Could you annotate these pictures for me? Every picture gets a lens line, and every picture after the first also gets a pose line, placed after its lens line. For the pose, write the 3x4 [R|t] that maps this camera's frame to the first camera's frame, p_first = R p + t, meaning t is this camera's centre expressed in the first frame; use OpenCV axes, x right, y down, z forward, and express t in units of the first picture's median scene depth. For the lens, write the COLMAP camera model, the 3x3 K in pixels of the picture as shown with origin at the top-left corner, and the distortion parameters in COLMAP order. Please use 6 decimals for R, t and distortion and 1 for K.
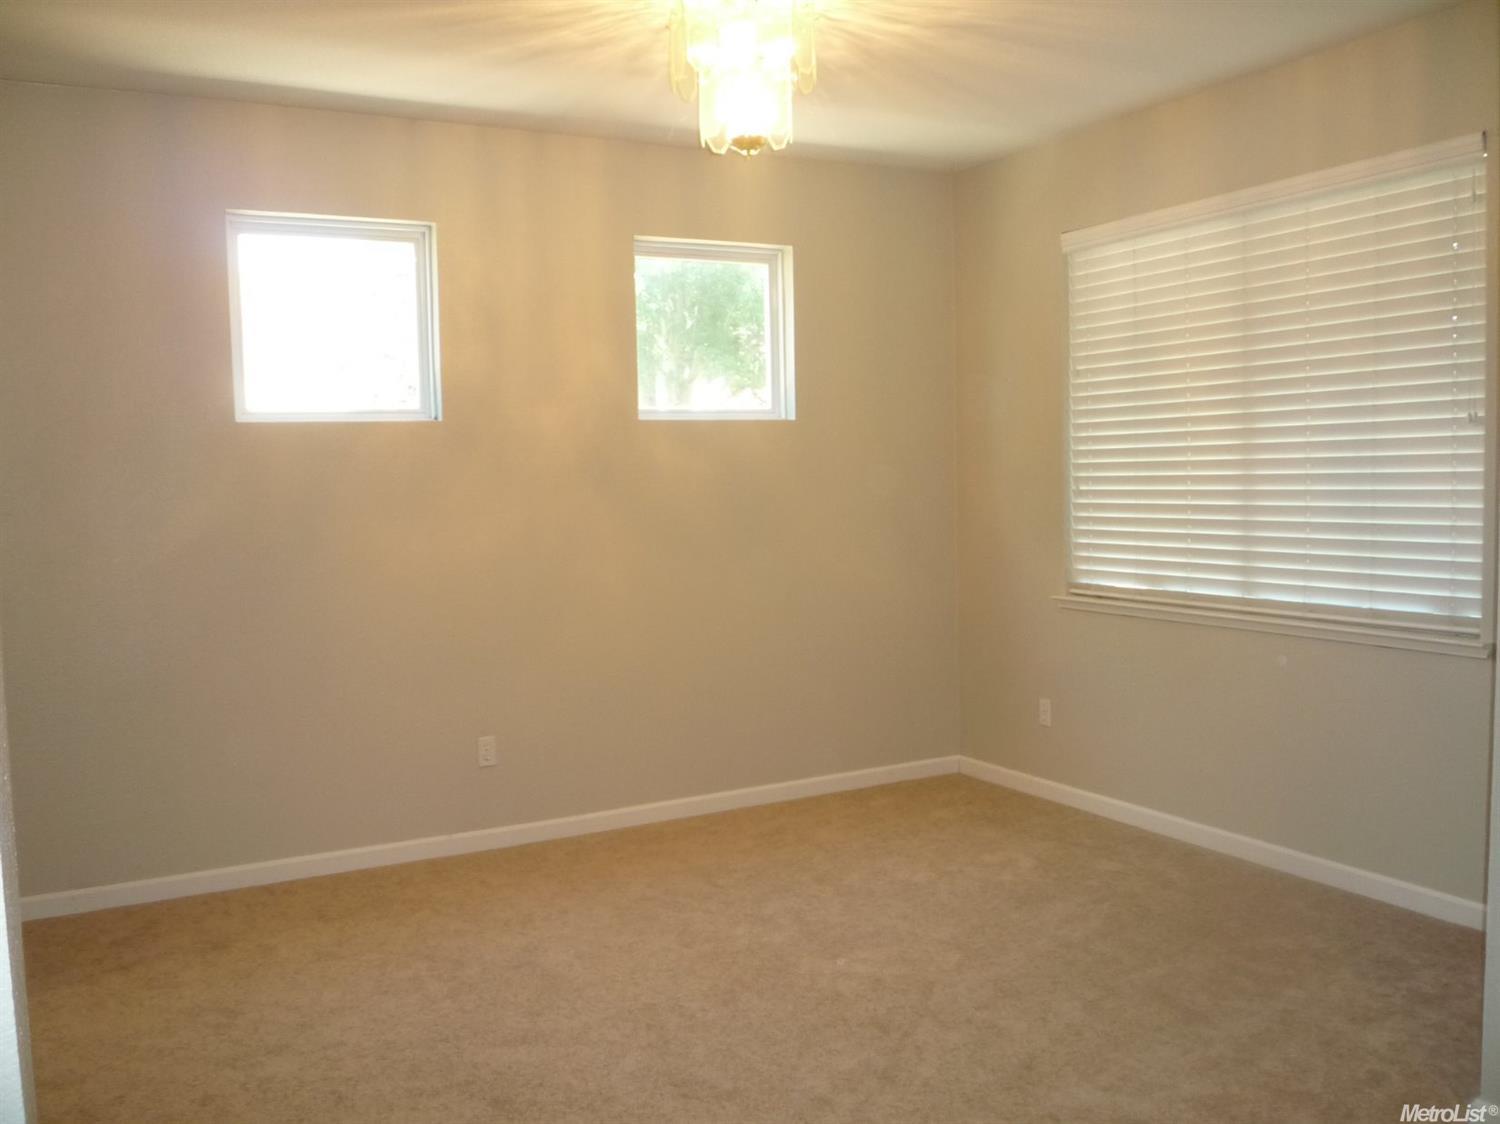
lens RADIAL K [[1300.4, 0, 743.7], [0, 1300.4, 560.1], [0, 0, 1]] dist [-0.061913, 0.029859]
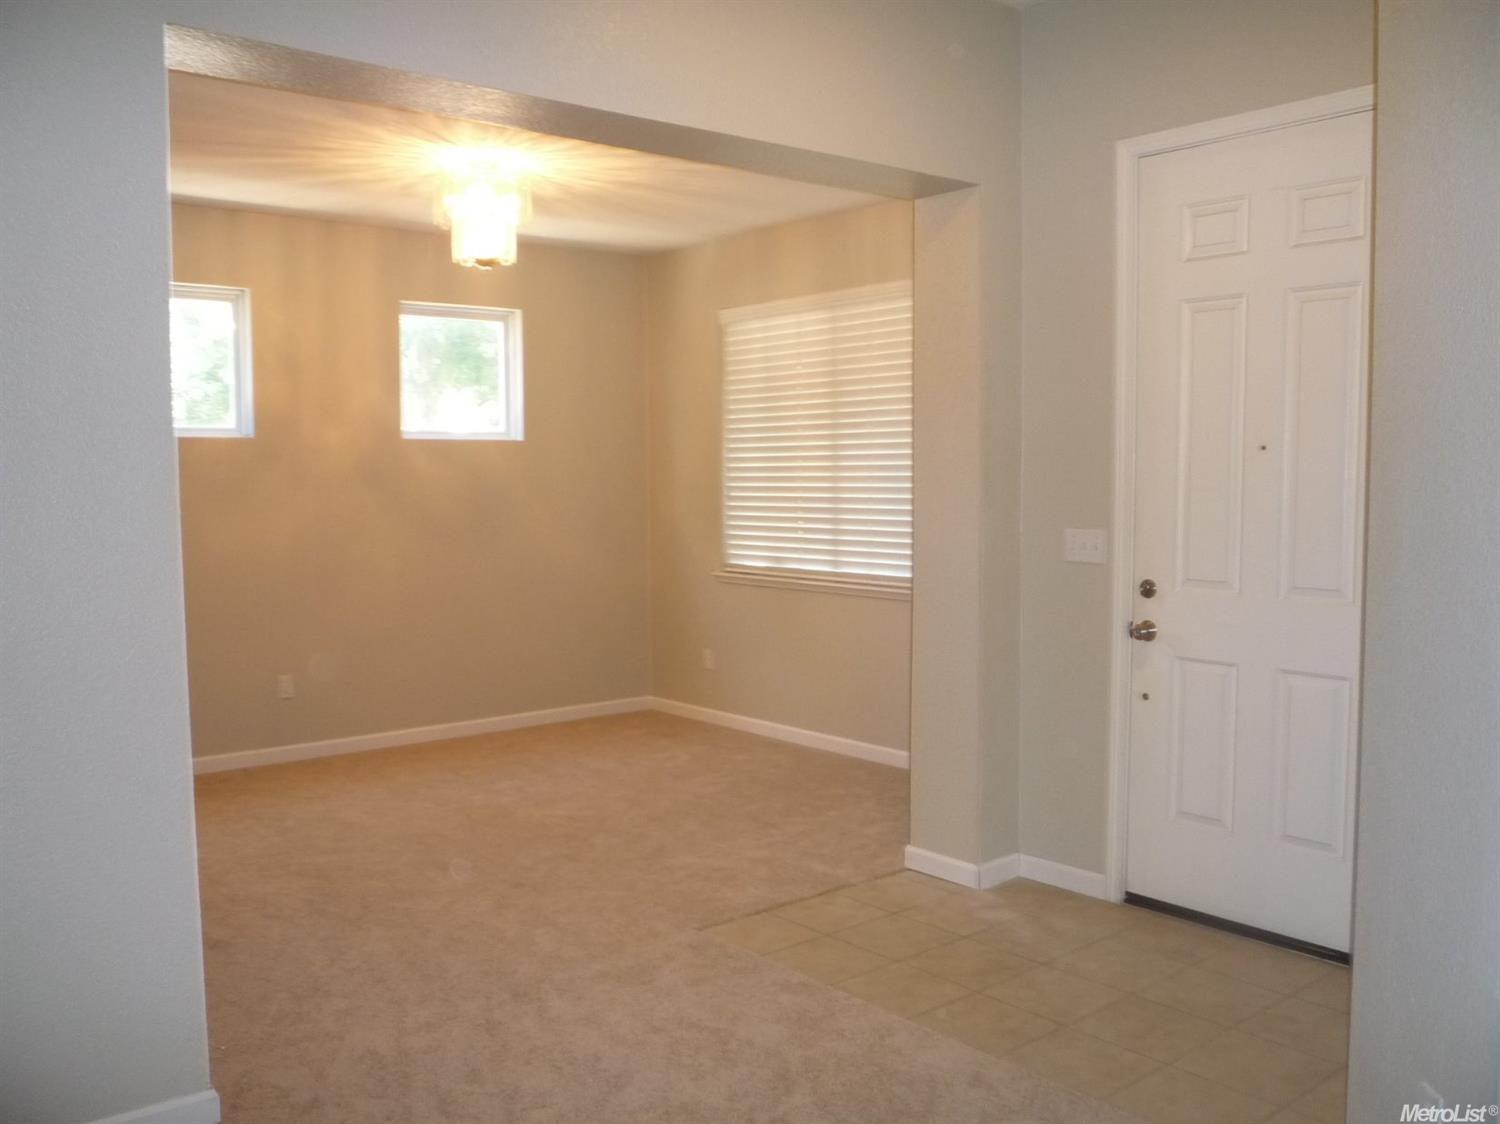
lens RADIAL K [[1300.4, 0, 764.2], [0, 1300.4, 572.6], [0, 0, 1]] dist [-0.061913, 0.029859]
pose [[0.978123, 0.002359, 0.208015, 0.006327], [-0.003597, 0.999978, 0.005574, 0.021838], [-0.207997, -0.006201, 0.978110, -0.401855]]
